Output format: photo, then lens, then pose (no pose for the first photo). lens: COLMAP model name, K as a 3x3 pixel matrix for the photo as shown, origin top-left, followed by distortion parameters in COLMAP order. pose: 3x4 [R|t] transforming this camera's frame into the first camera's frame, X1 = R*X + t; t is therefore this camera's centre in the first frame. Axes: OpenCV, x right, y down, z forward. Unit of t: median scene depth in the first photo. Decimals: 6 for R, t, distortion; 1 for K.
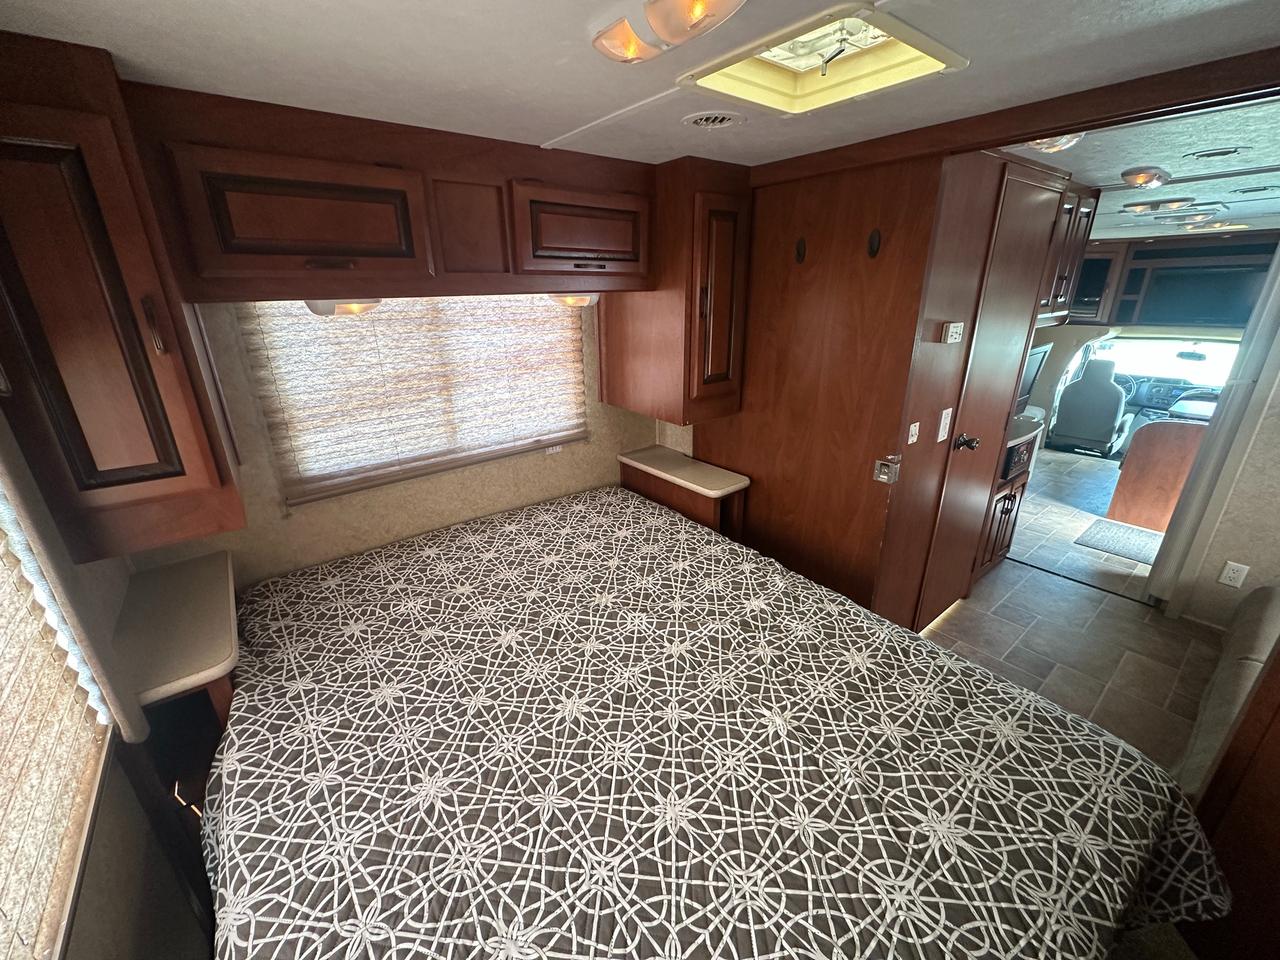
lens RADIAL K [[518.5, 0, 637.6], [0, 518.5, 482.0], [0, 0, 1]] dist [-0.002702, -0.000074]
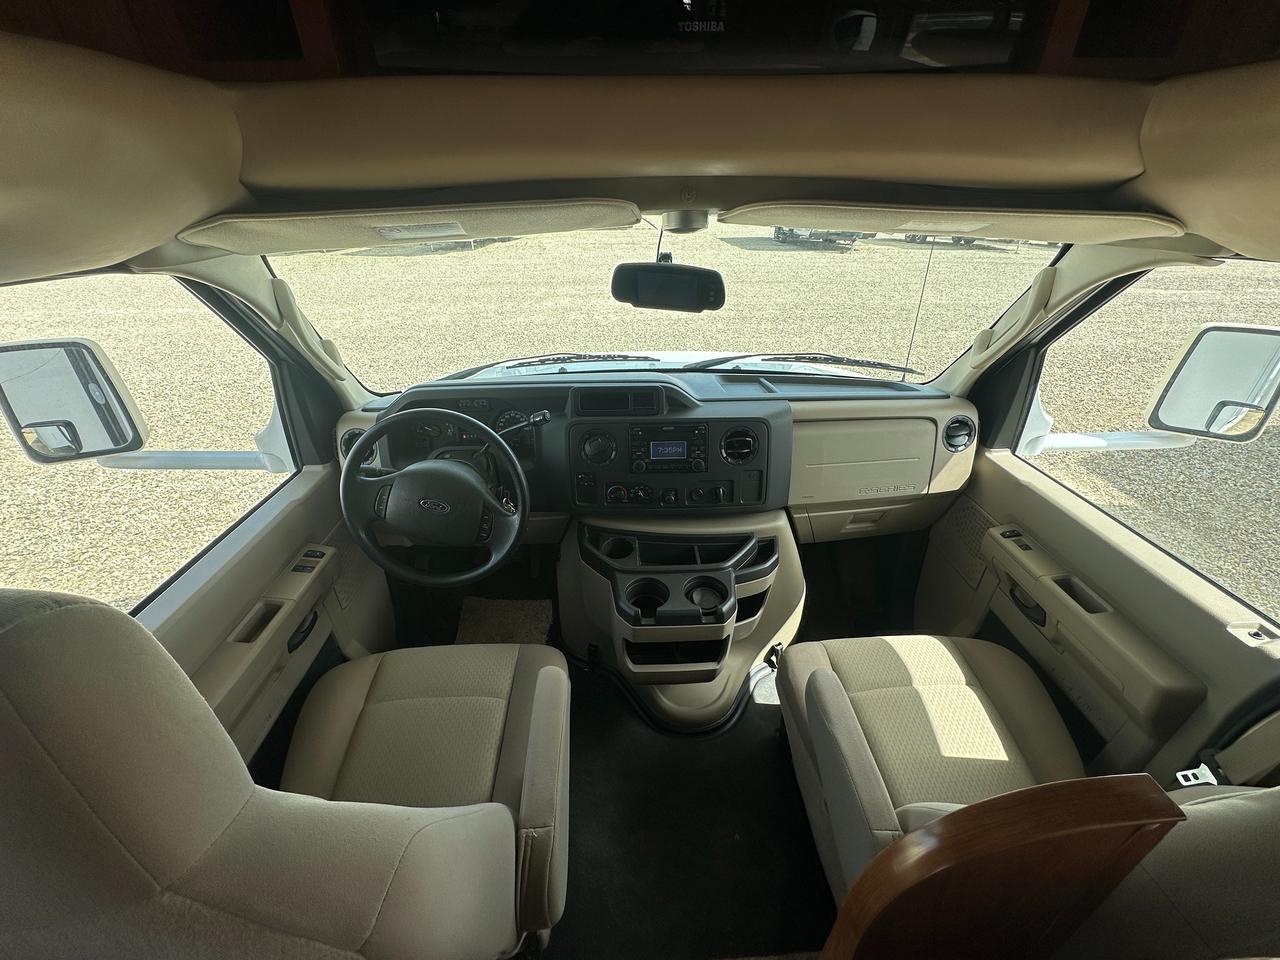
lens RADIAL K [[518.5, 0, 637.6], [0, 518.5, 482.0], [0, 0, 1]] dist [-0.002702, -0.000074]
pose [[0.607571, -0.376693, 0.699256, 0.894545], [0.283560, 0.925237, 0.252050, -0.229336], [-0.741924, 0.045143, 0.668963, 0.880296]]
